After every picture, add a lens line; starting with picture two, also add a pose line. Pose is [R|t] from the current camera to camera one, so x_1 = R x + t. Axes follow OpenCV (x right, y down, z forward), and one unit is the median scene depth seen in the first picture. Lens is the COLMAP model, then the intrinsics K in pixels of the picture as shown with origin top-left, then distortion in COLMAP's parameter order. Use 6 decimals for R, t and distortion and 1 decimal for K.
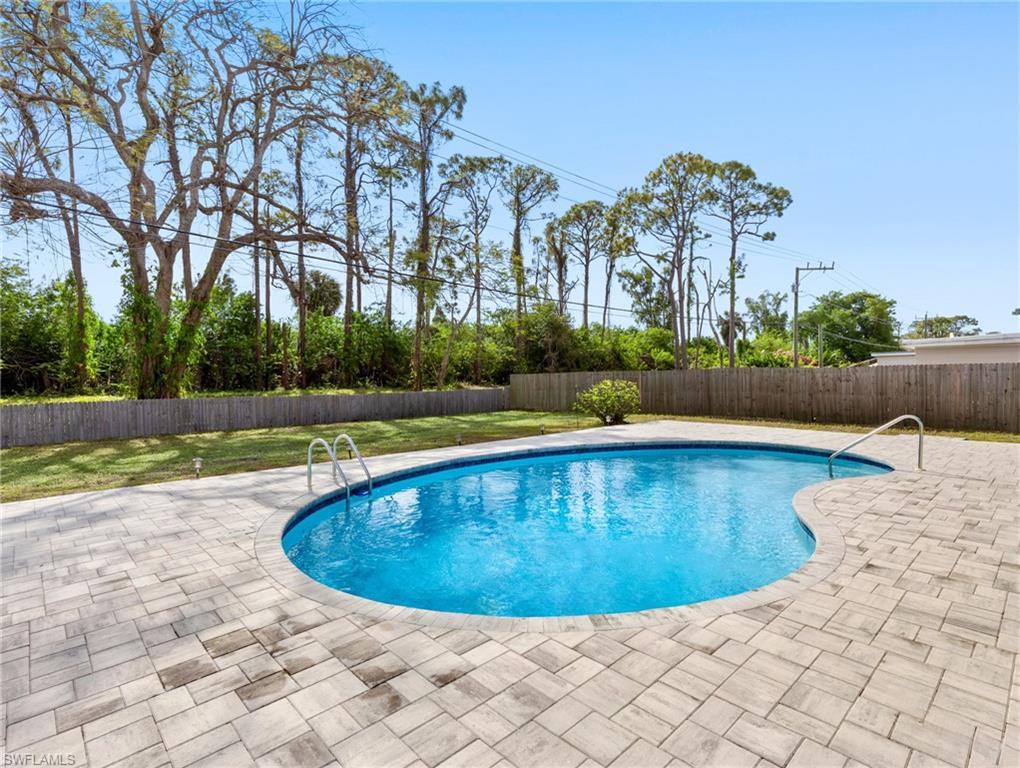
lens RADIAL K [[517.0, 0, 515.1], [0, 517.0, 383.0], [0, 0, 1]] dist [0.006170, -0.000784]
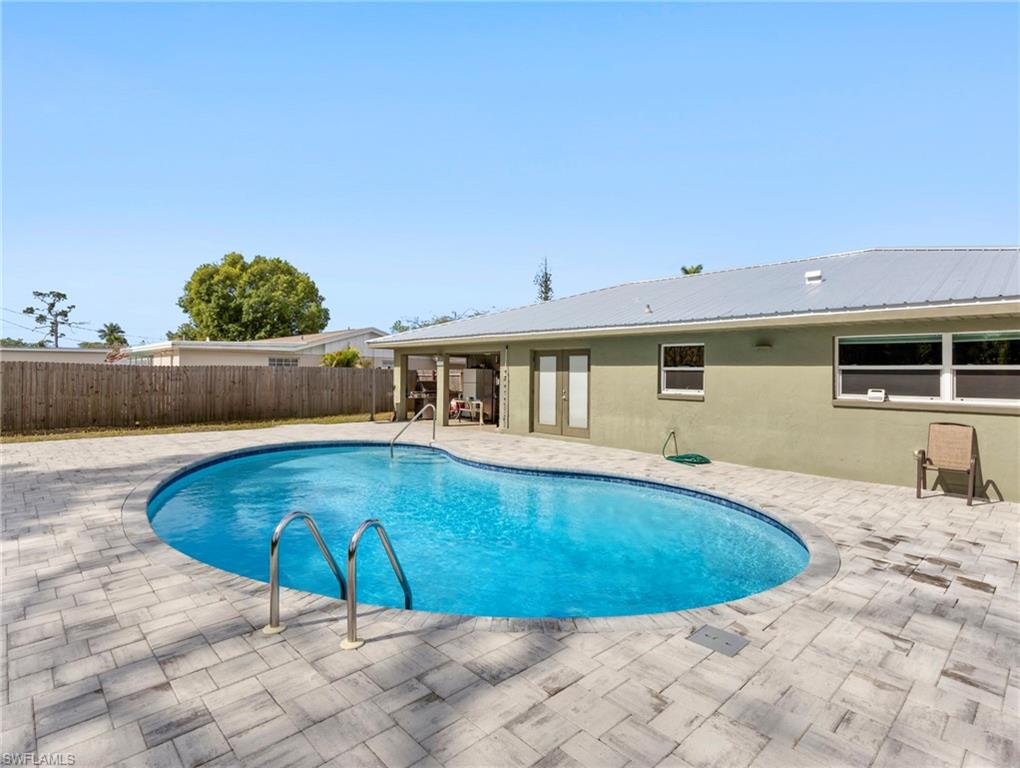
lens RADIAL K [[529.1, 0, 509.8], [0, 529.1, 394.7], [0, 0, 1]] dist [0.003968, -0.000624]
pose [[0.003022, -0.030438, 0.999532, -0.382642], [0.005812, 0.999520, 0.030421, -0.003542], [-0.999979, 0.005717, 0.003198, 0.417425]]
